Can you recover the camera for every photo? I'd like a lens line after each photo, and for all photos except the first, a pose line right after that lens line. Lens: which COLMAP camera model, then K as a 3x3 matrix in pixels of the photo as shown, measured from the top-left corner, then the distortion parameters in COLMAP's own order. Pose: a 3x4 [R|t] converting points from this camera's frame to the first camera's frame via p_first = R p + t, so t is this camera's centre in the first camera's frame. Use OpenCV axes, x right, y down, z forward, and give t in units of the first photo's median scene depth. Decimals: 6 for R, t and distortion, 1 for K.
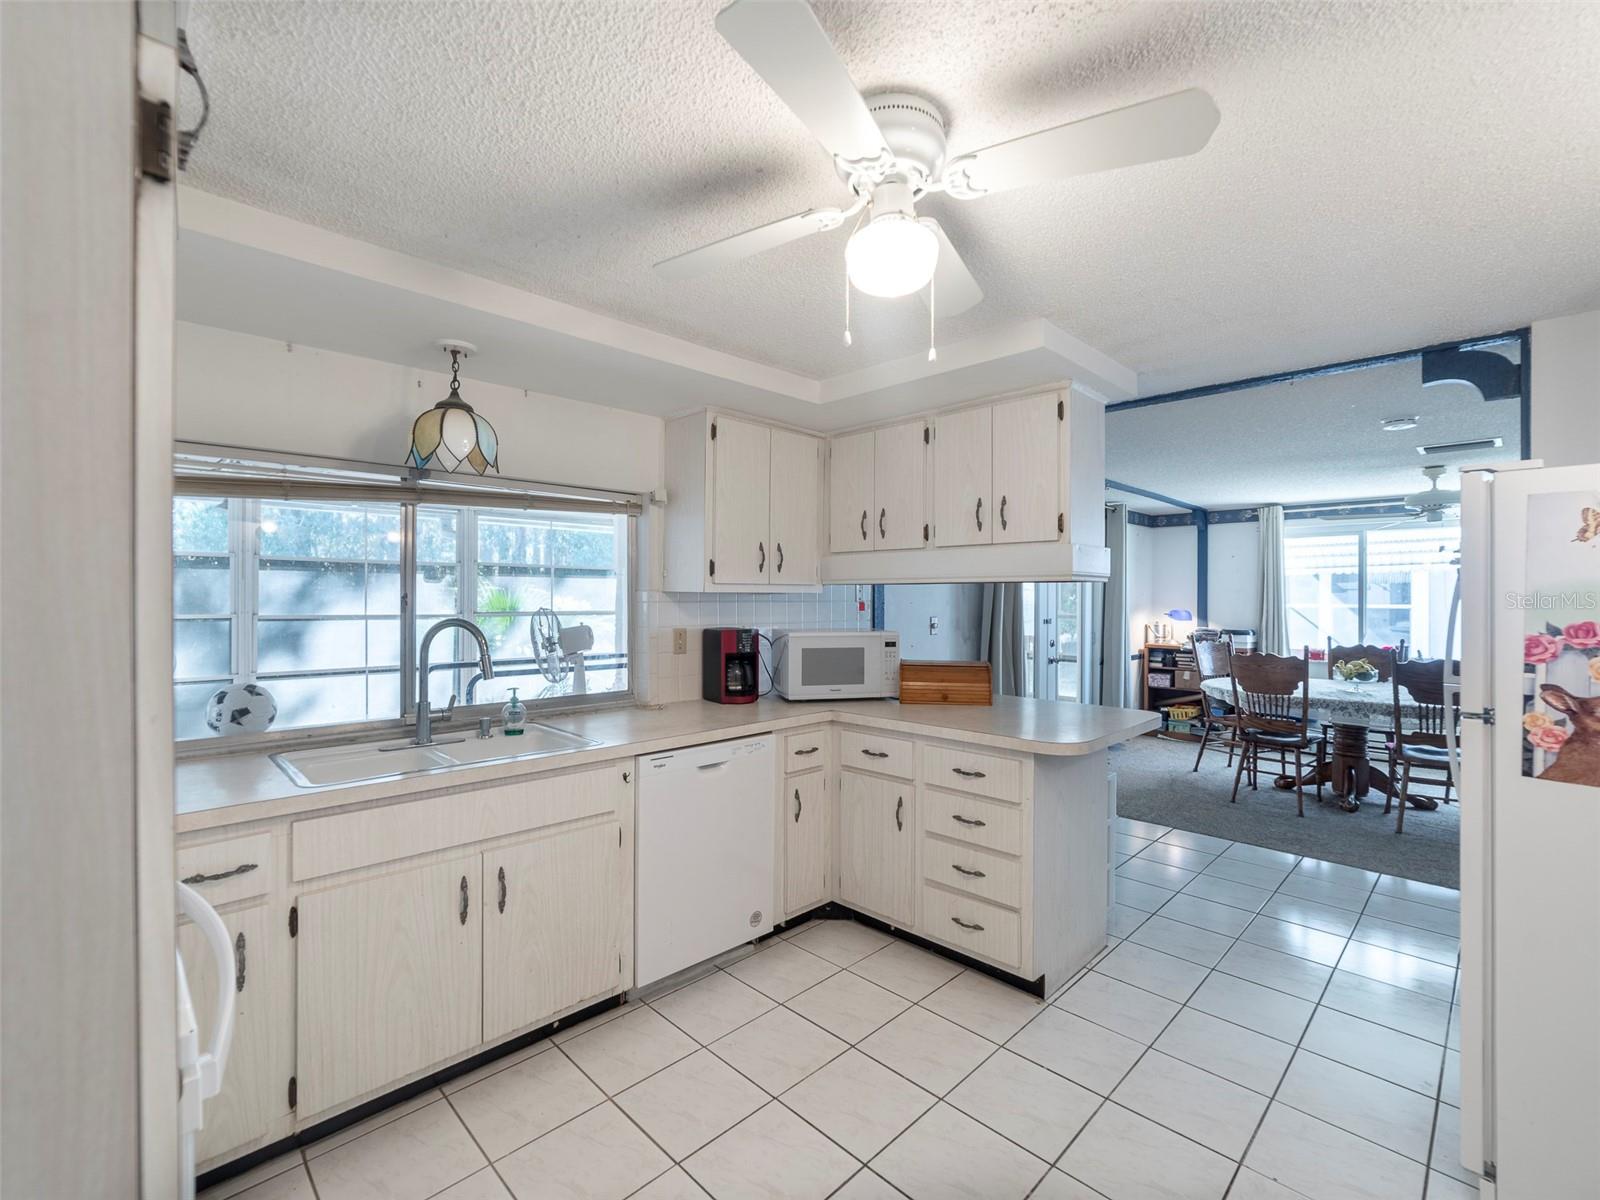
lens RADIAL K [[713.3, 0, 800.0], [0, 713.3, 600.0], [0, 0, 1]] dist [-0.000345, 0.000400]
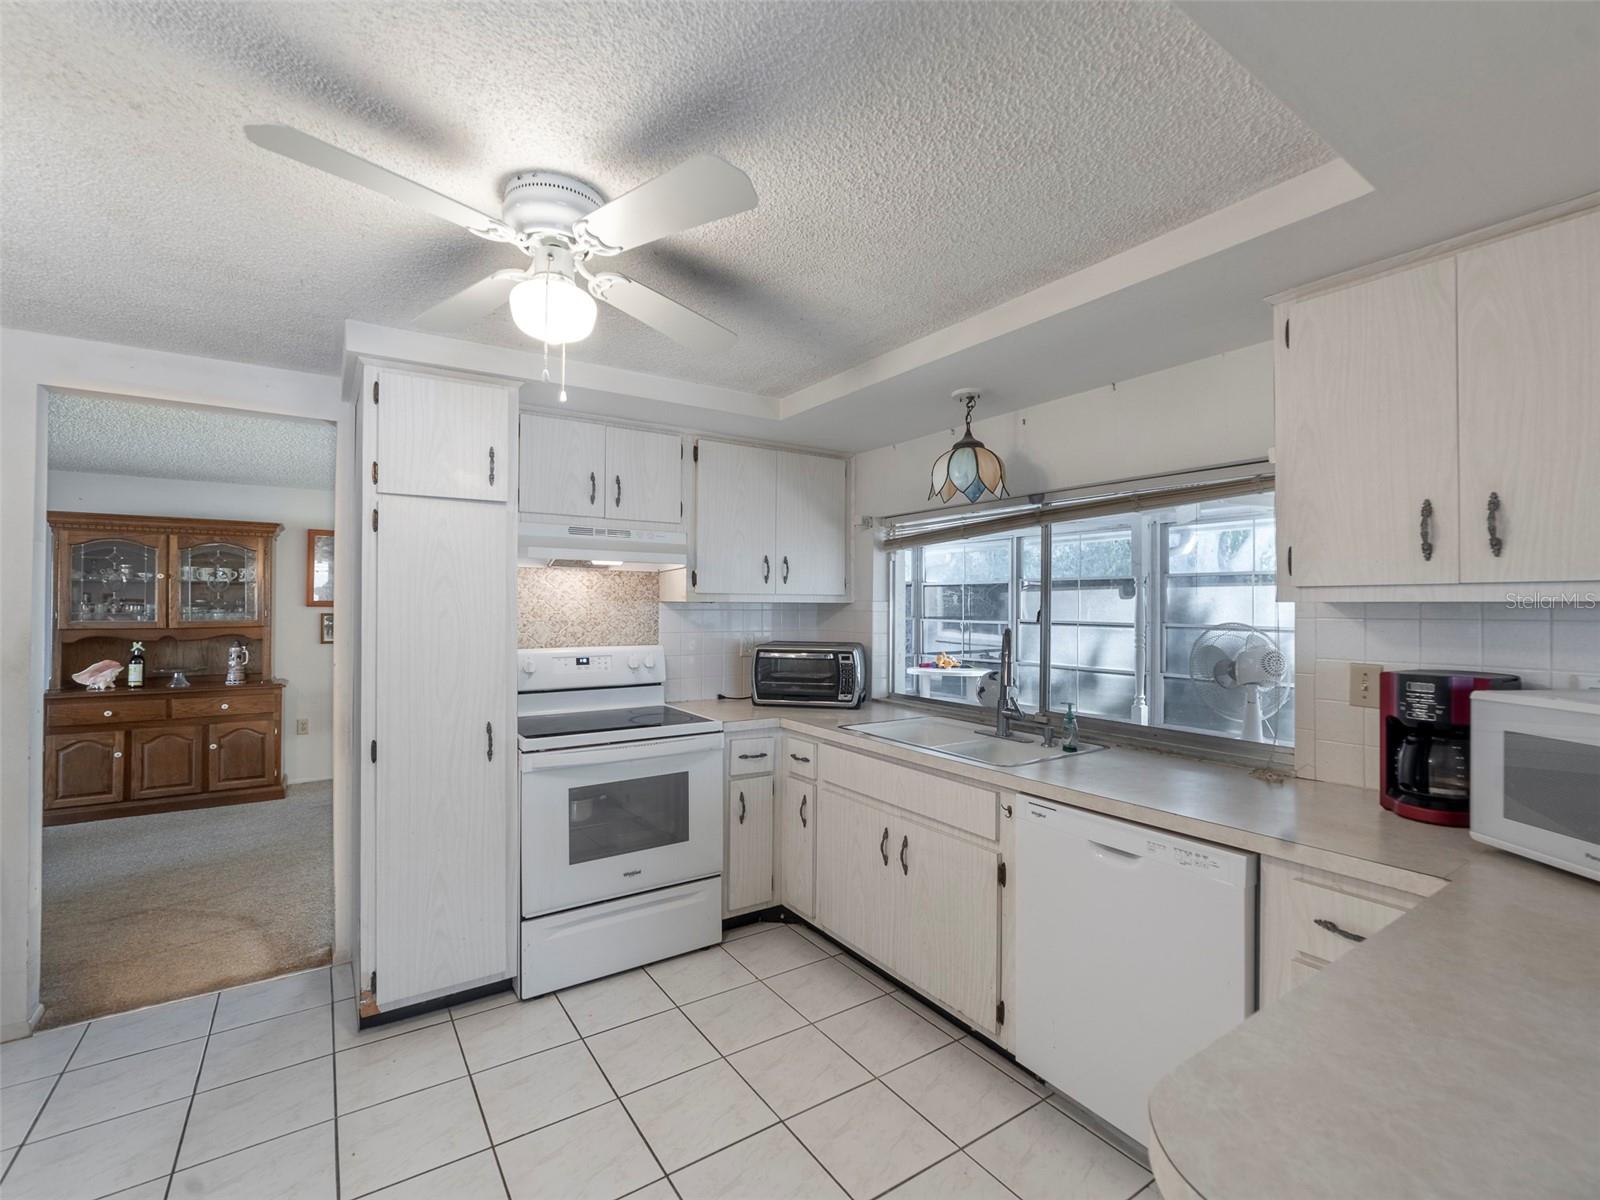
lens RADIAL K [[713.3, 0, 800.0], [0, 713.3, 600.0], [0, 0, 1]] dist [-0.000345, 0.000400]
pose [[-0.175050, -0.012994, -0.984474, 0.541857], [-0.011750, 0.999869, -0.011108, -0.000840], [0.984490, 0.009623, -0.175179, 0.715906]]
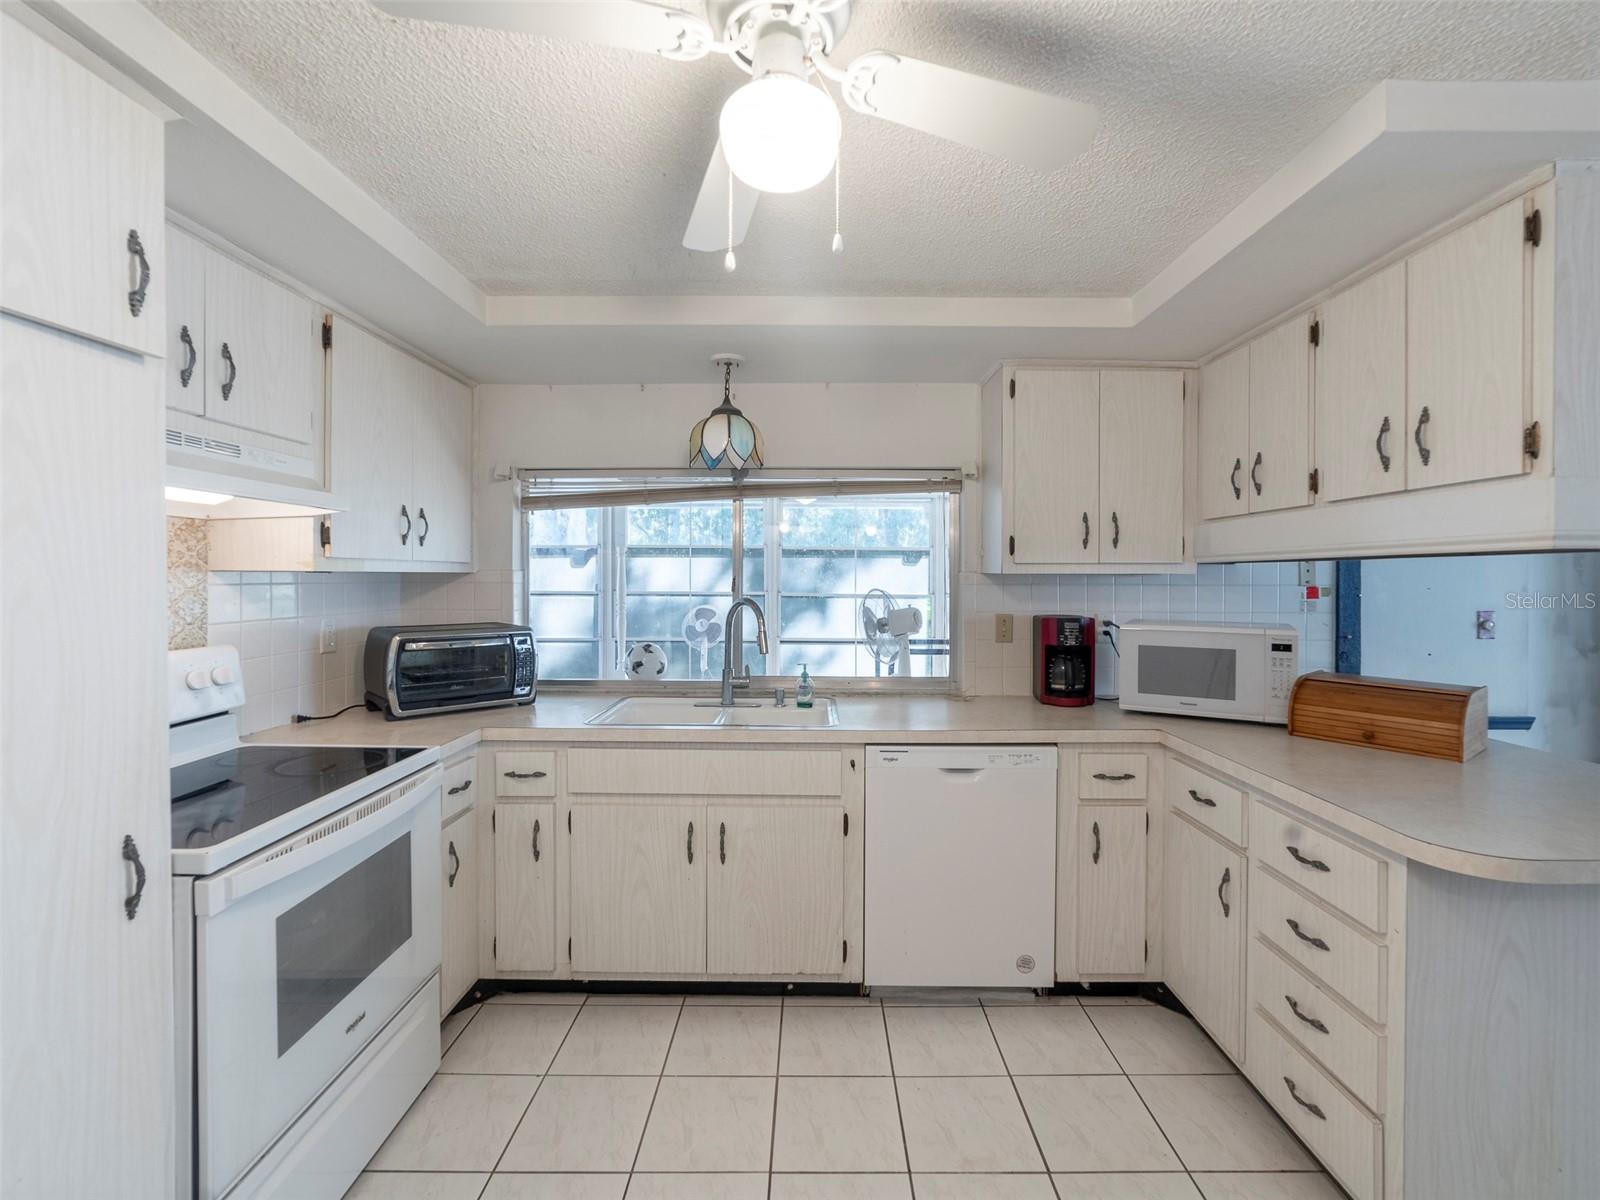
lens RADIAL K [[707.0, 0, 804.1], [0, 707.0, 583.3], [0, 0, 1]] dist [-0.013252, 0.000482]
pose [[0.713513, 0.004642, -0.700627, 0.304231], [-0.003444, 0.999989, 0.003119, -0.000771], [0.700634, 0.000187, 0.713521, 0.213152]]
